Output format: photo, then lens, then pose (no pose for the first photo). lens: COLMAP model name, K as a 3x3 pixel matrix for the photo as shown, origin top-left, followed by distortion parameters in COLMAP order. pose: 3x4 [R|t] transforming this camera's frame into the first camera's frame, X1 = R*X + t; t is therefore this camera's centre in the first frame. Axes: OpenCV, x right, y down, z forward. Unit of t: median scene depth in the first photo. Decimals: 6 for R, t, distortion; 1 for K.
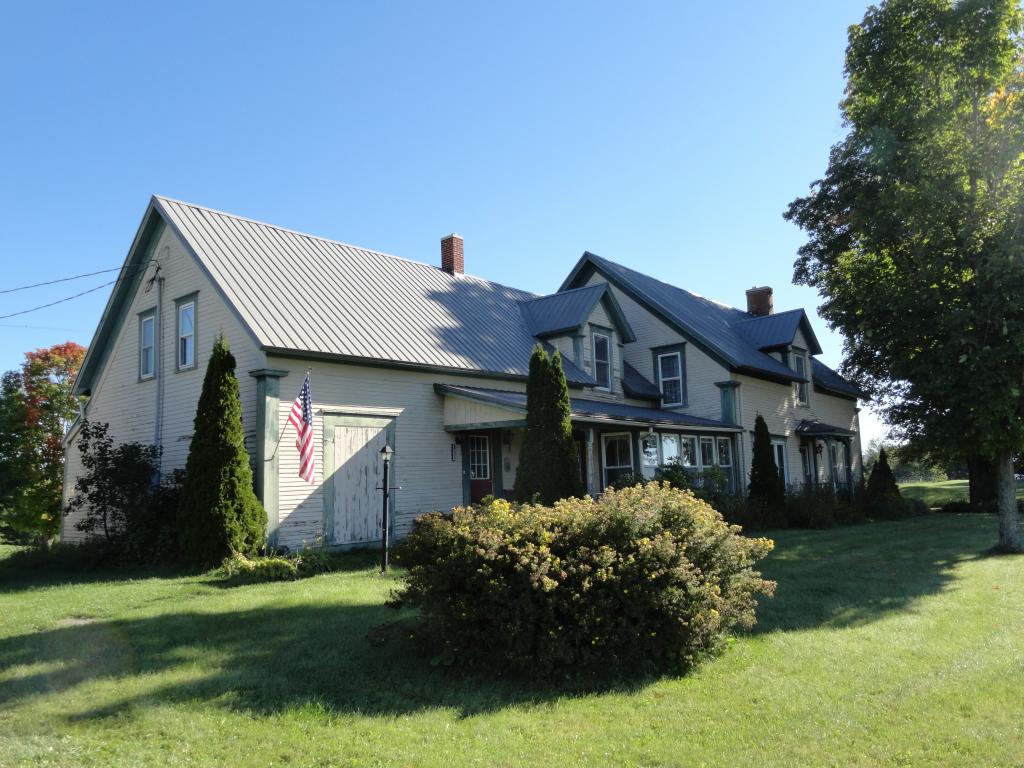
lens RADIAL K [[803.4, 0, 512.9], [0, 803.4, 384.3], [0, 0, 1]] dist [-0.002622, 0.004039]
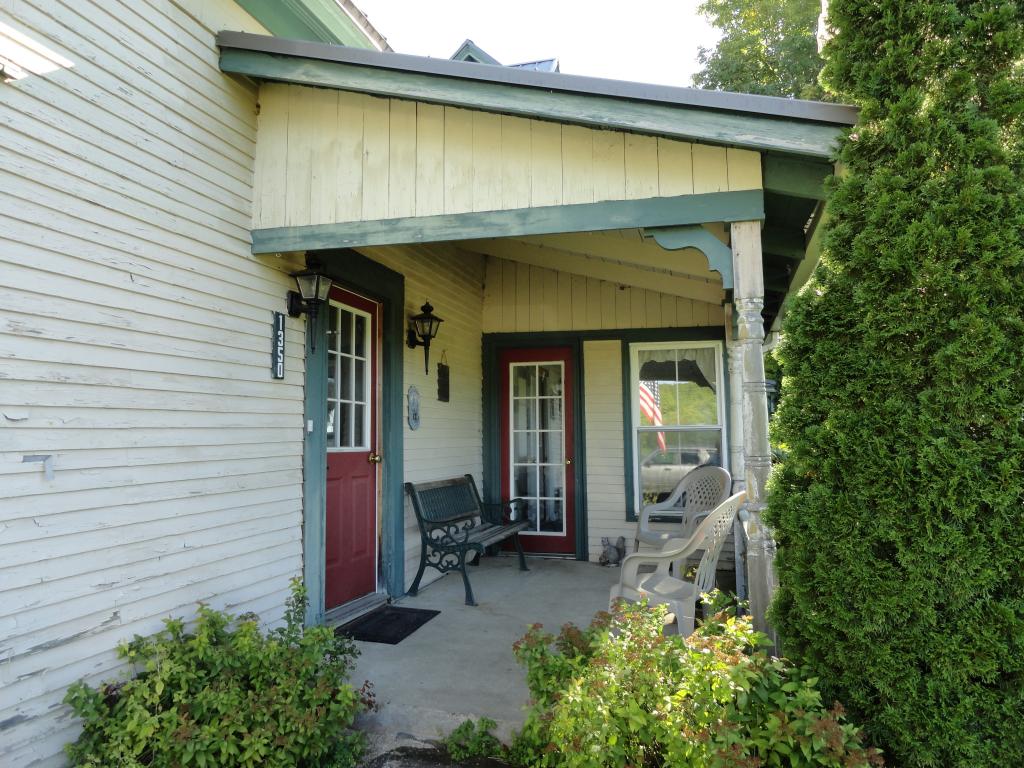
lens RADIAL K [[703.3, 0, 512.4], [0, 703.3, 384.5], [0, 0, 1]] dist [-0.008804, 0.010726]
pose [[0.914440, 0.059833, 0.400274, -0.094130], [-0.076633, 0.996718, 0.026081, 0.085101], [-0.397400, -0.054524, 0.916024, 0.764392]]
